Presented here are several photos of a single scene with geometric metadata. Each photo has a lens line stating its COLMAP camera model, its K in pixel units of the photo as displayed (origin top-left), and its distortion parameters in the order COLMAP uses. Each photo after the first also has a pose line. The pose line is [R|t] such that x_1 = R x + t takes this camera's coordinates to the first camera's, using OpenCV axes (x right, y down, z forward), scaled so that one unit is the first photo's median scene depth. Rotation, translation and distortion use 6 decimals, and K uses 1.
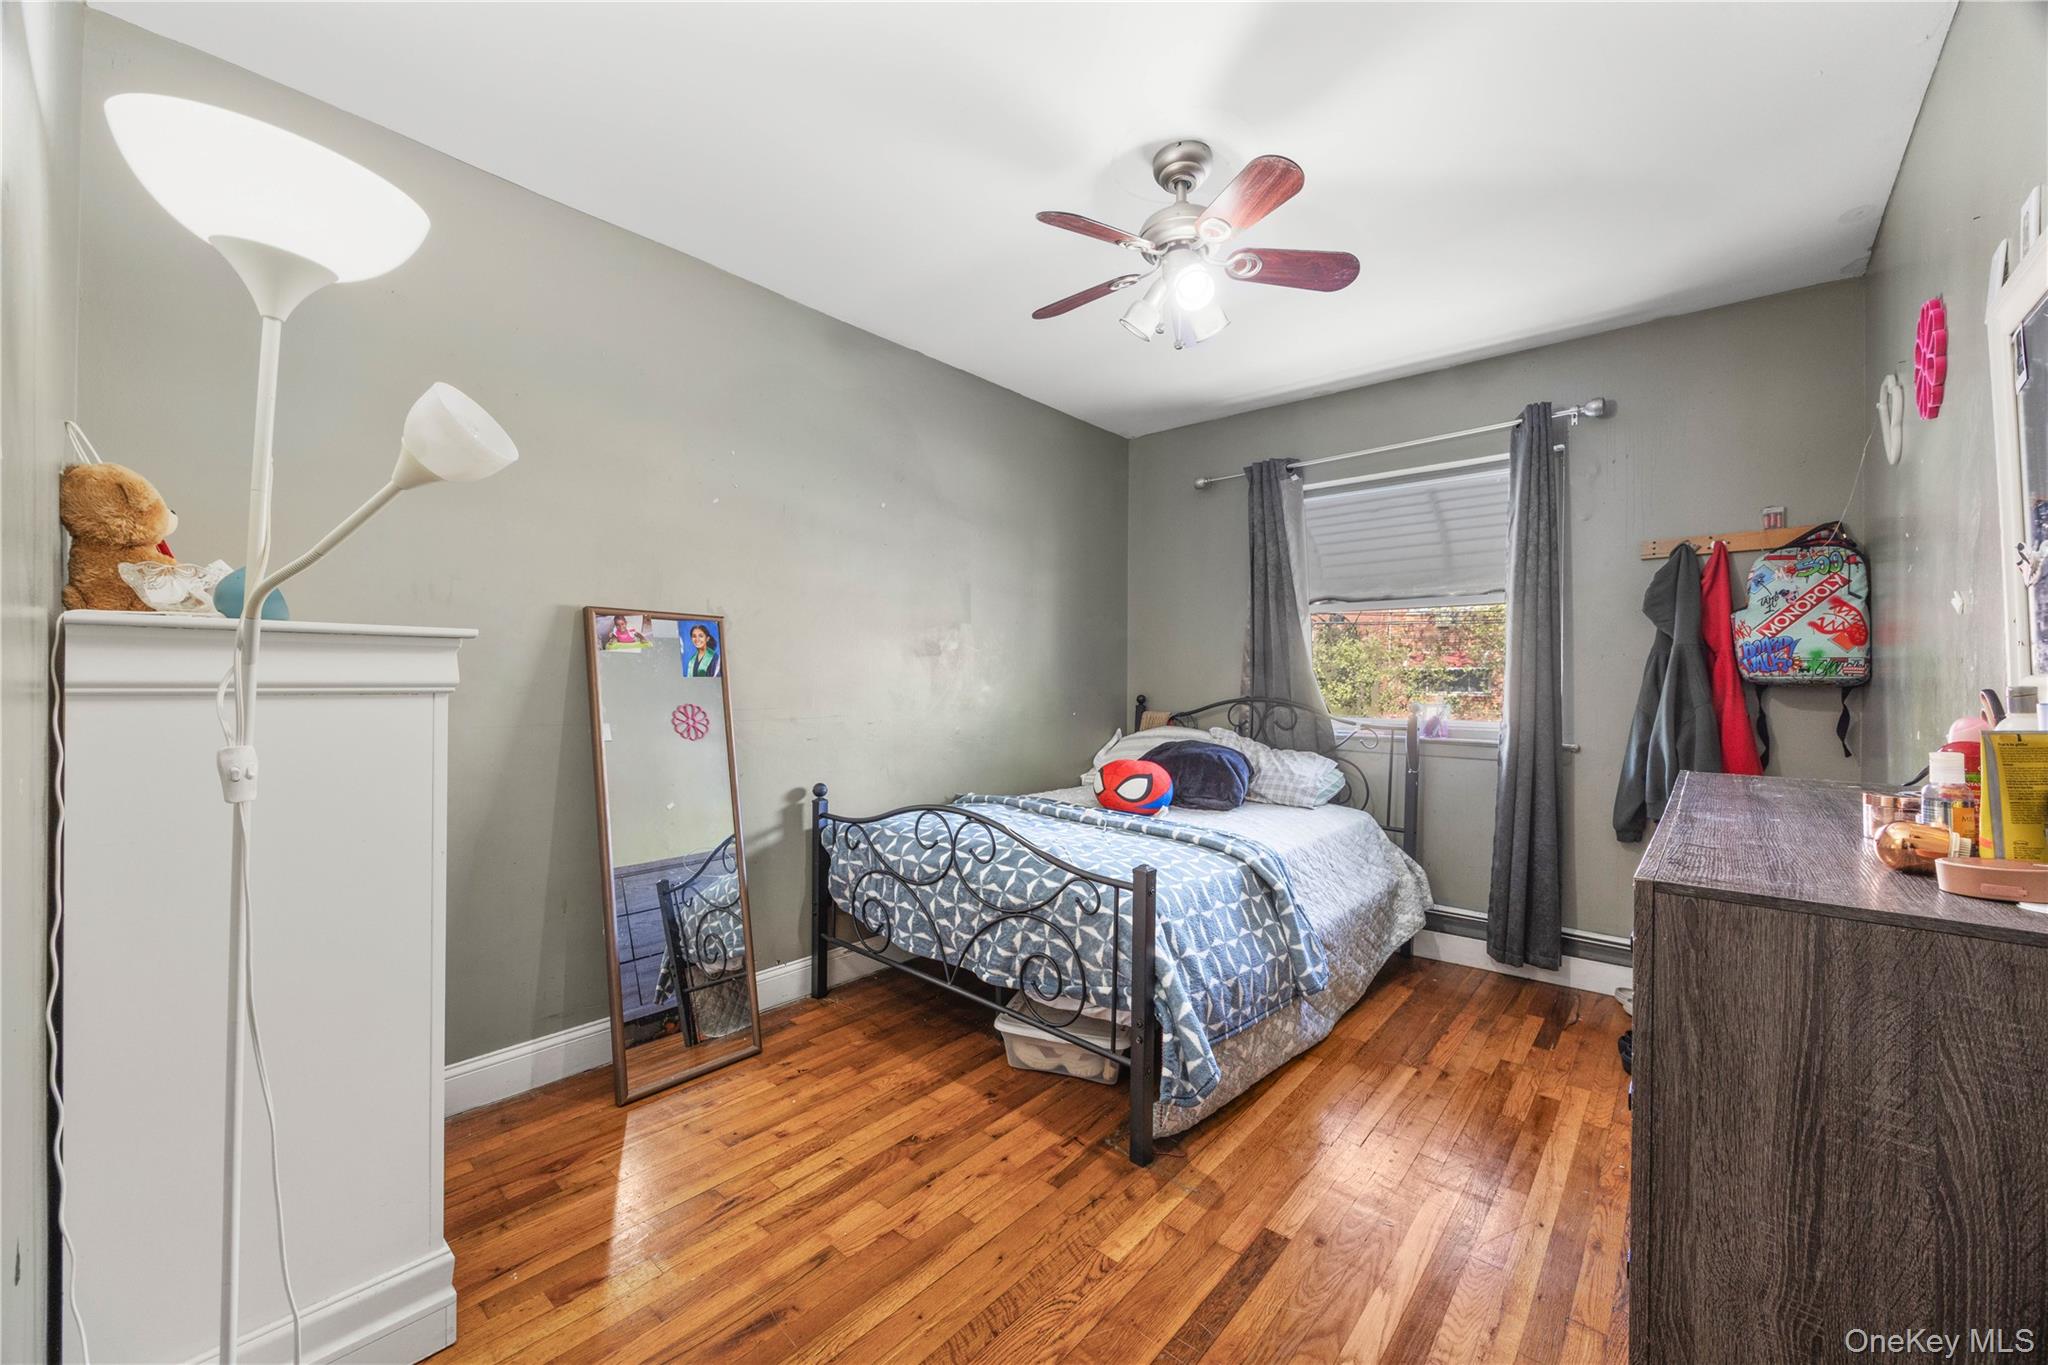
lens RADIAL K [[805.2, 0, 1026.1], [0, 805.2, 676.8], [0, 0, 1]] dist [-0.003875, -0.000552]
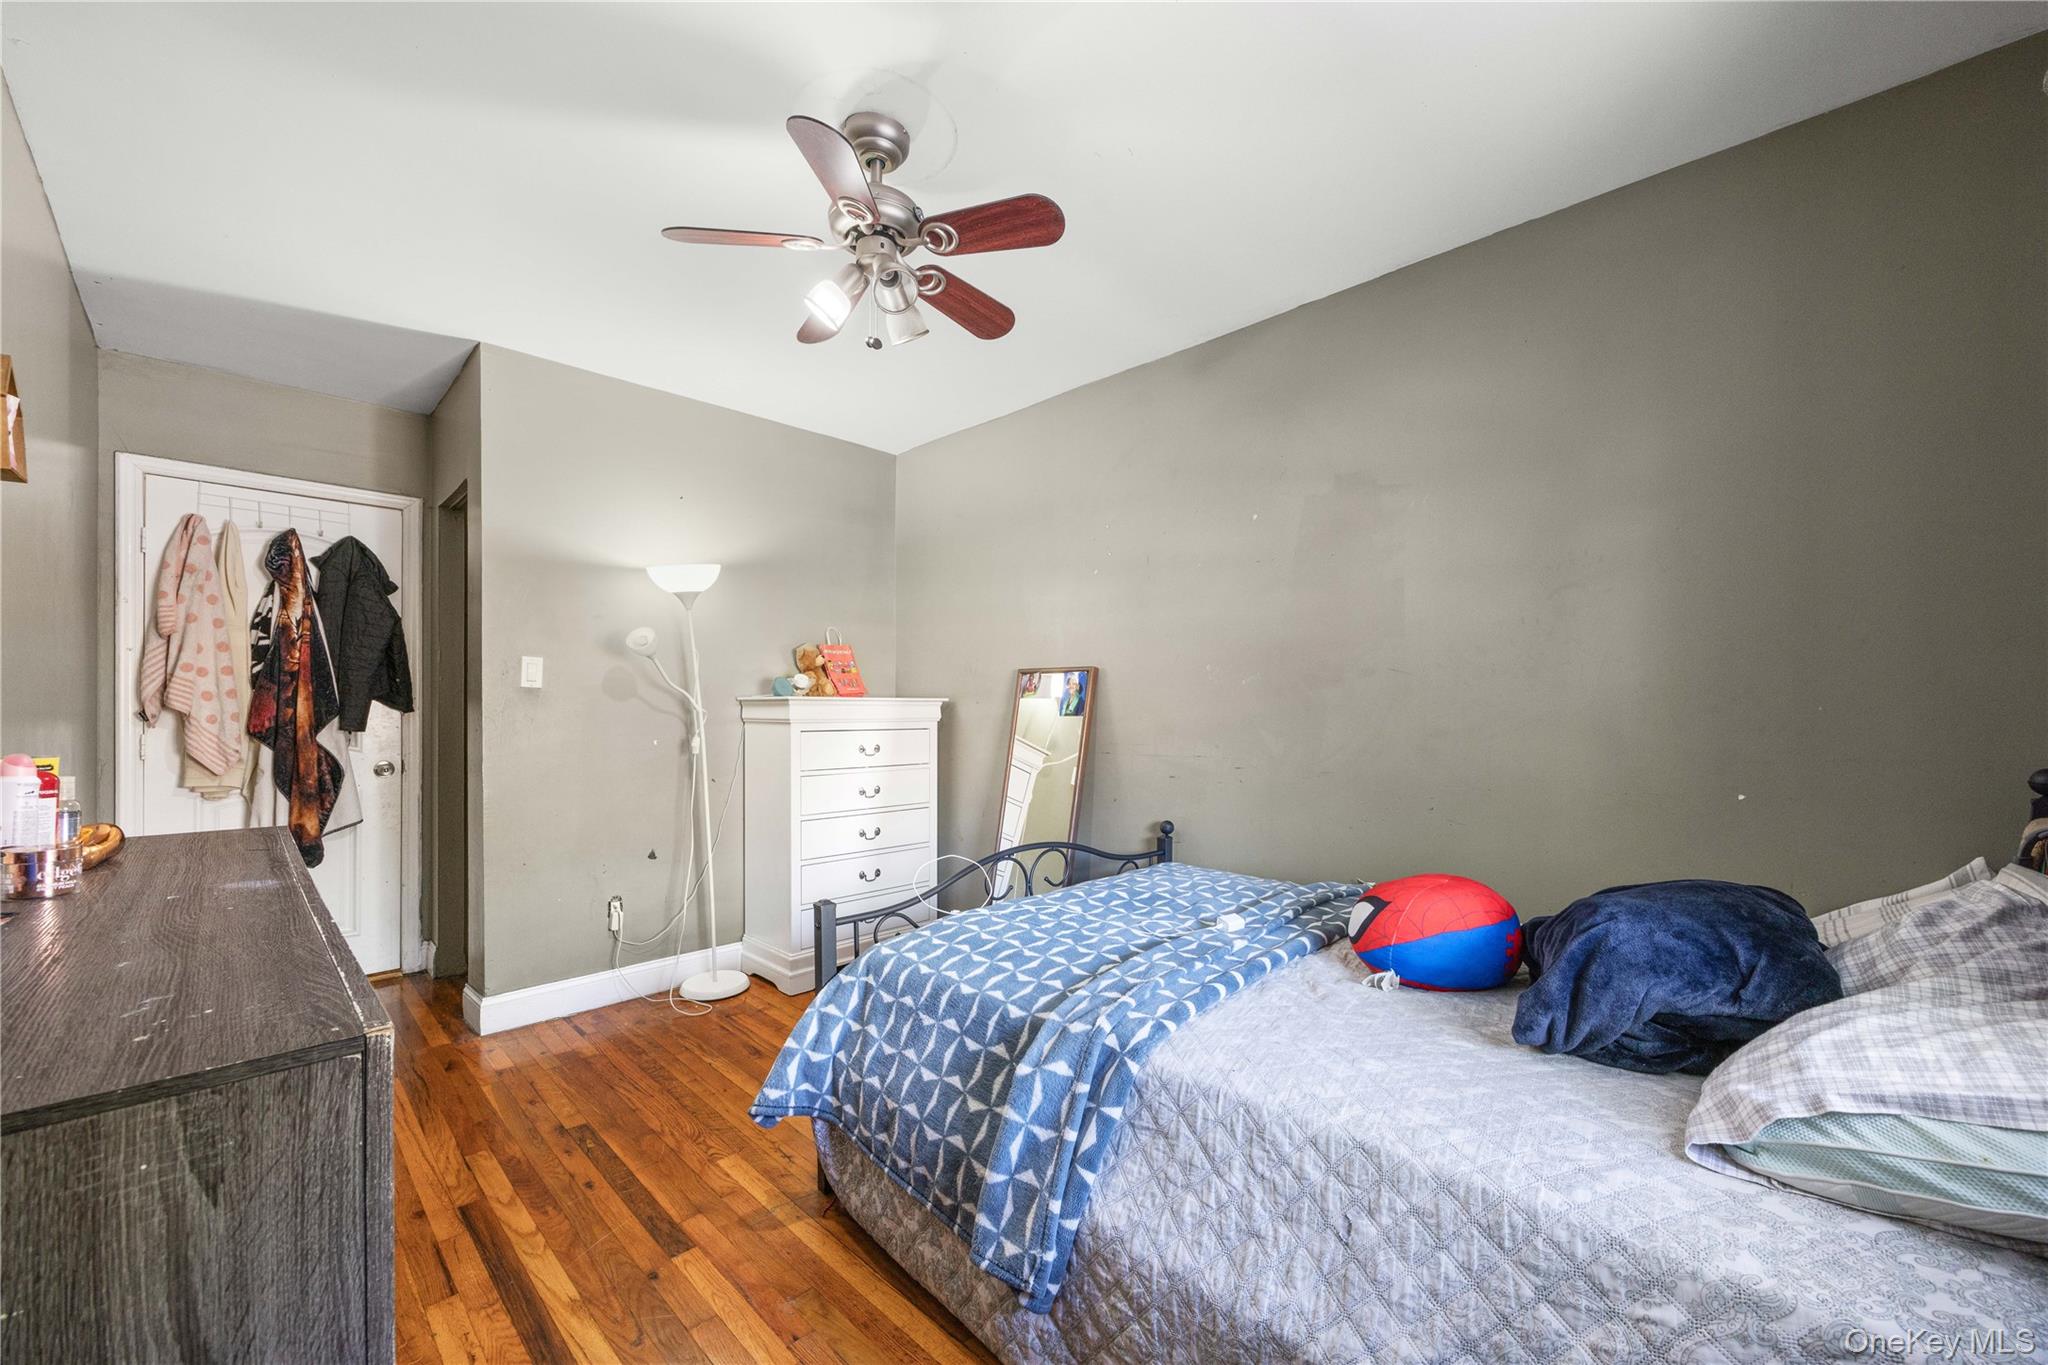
lens RADIAL K [[826.8, 0, 1020.2], [0, 826.8, 710.1], [0, 0, 1]] dist [-0.002028, -0.000303]
pose [[-0.090406, -0.005173, -0.995892, 1.040099], [0.003145, 0.999980, -0.005480, -0.002583], [0.995900, -0.003627, -0.090388, 1.186444]]
